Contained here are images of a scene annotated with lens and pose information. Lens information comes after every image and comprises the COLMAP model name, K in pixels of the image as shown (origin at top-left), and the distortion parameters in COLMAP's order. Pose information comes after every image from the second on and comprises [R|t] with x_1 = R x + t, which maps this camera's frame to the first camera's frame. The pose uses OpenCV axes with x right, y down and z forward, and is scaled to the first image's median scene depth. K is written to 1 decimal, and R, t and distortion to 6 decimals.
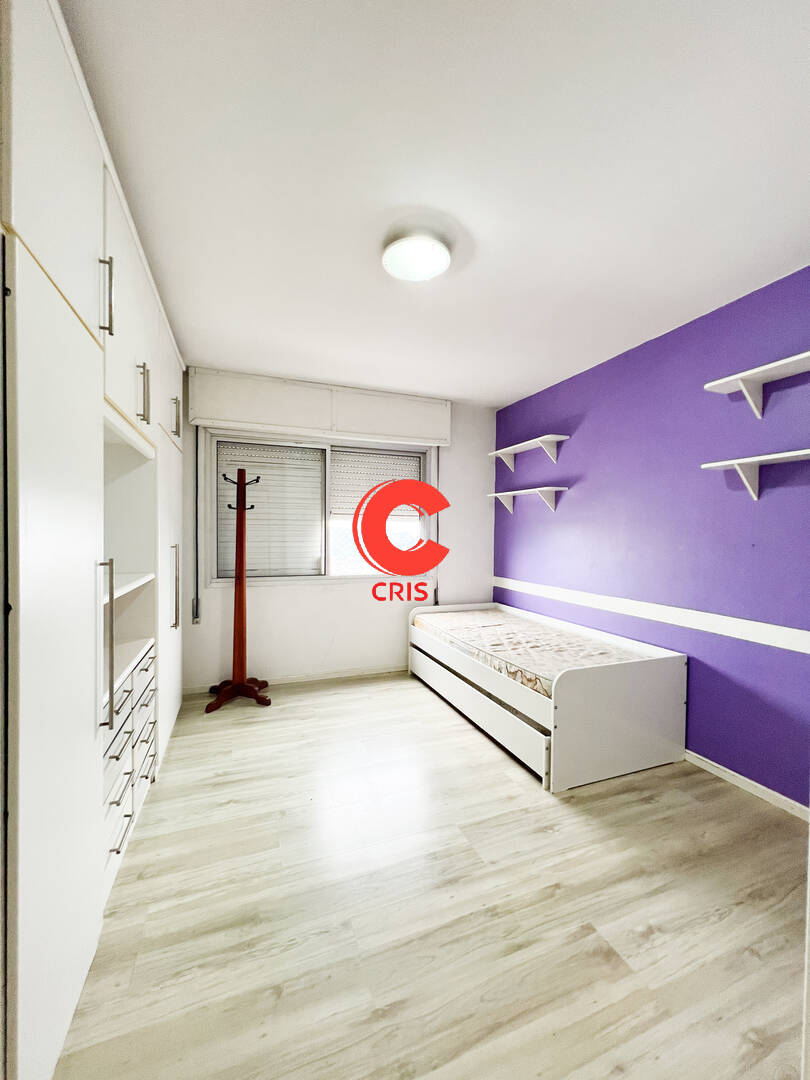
lens RADIAL K [[429.6, 0, 400.6], [0, 429.6, 539.5], [0, 0, 1]] dist [0.000516, -0.000369]
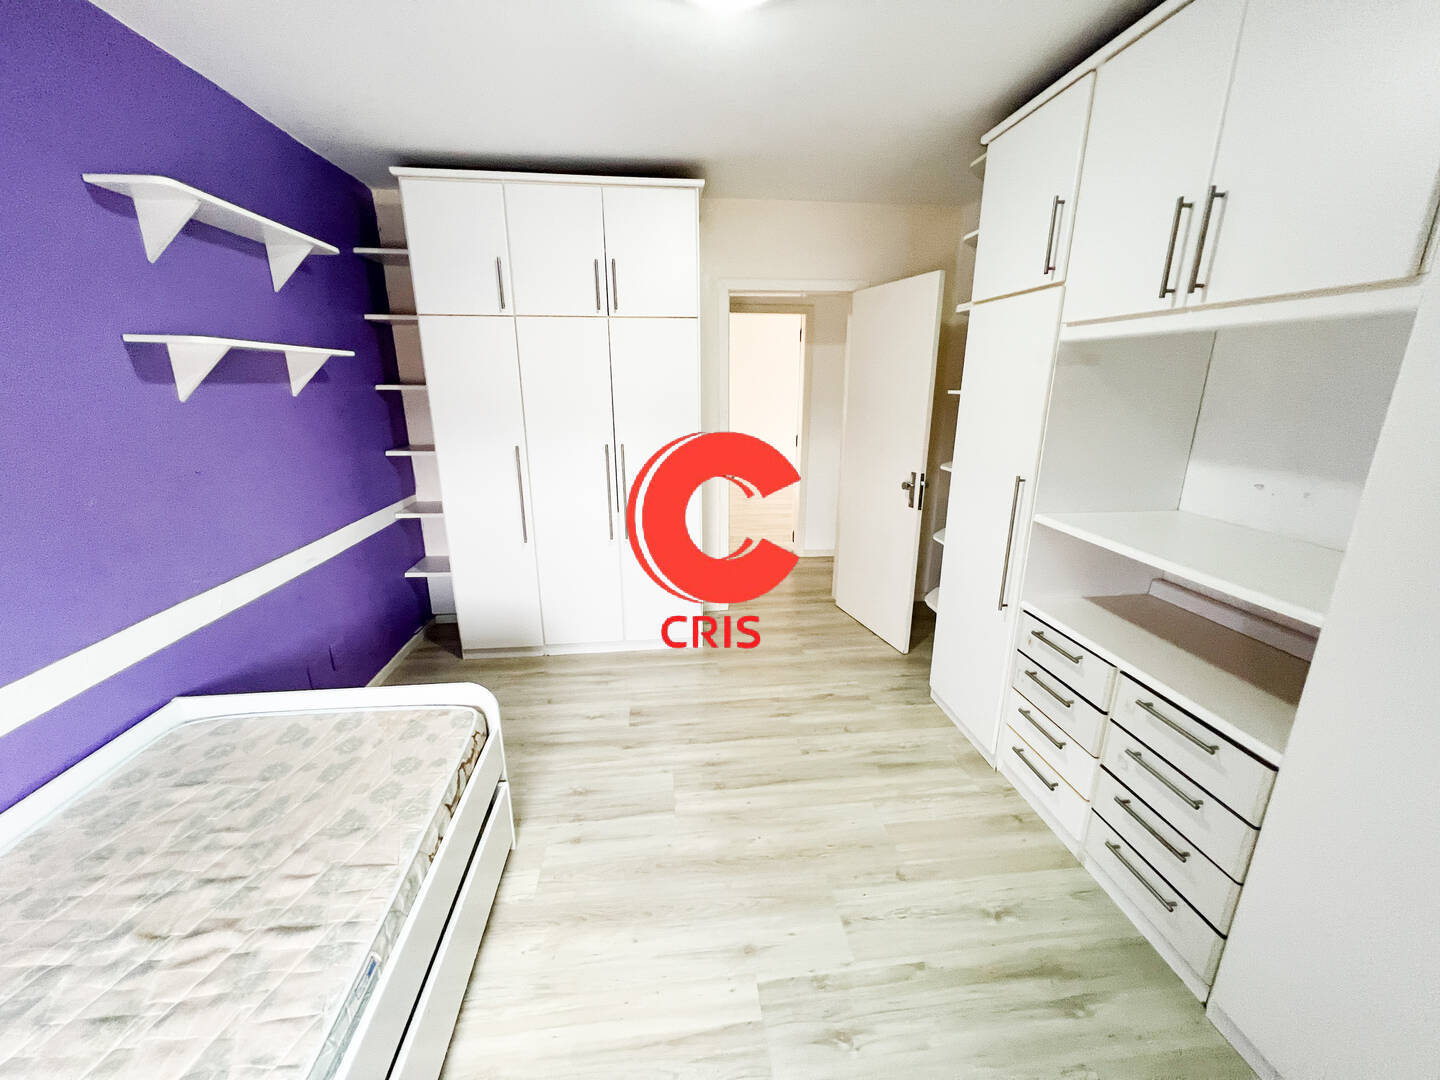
lens RADIAL K [[572.8, 0, 718.5], [0, 572.8, 539.6], [0, 0, 1]] dist [0.000516, -0.000369]
pose [[-0.968159, -0.073994, 0.239149, -0.199658], [-0.002105, 0.957689, 0.287796, -0.183790], [-0.250326, 0.278129, -0.927352, 2.097194]]
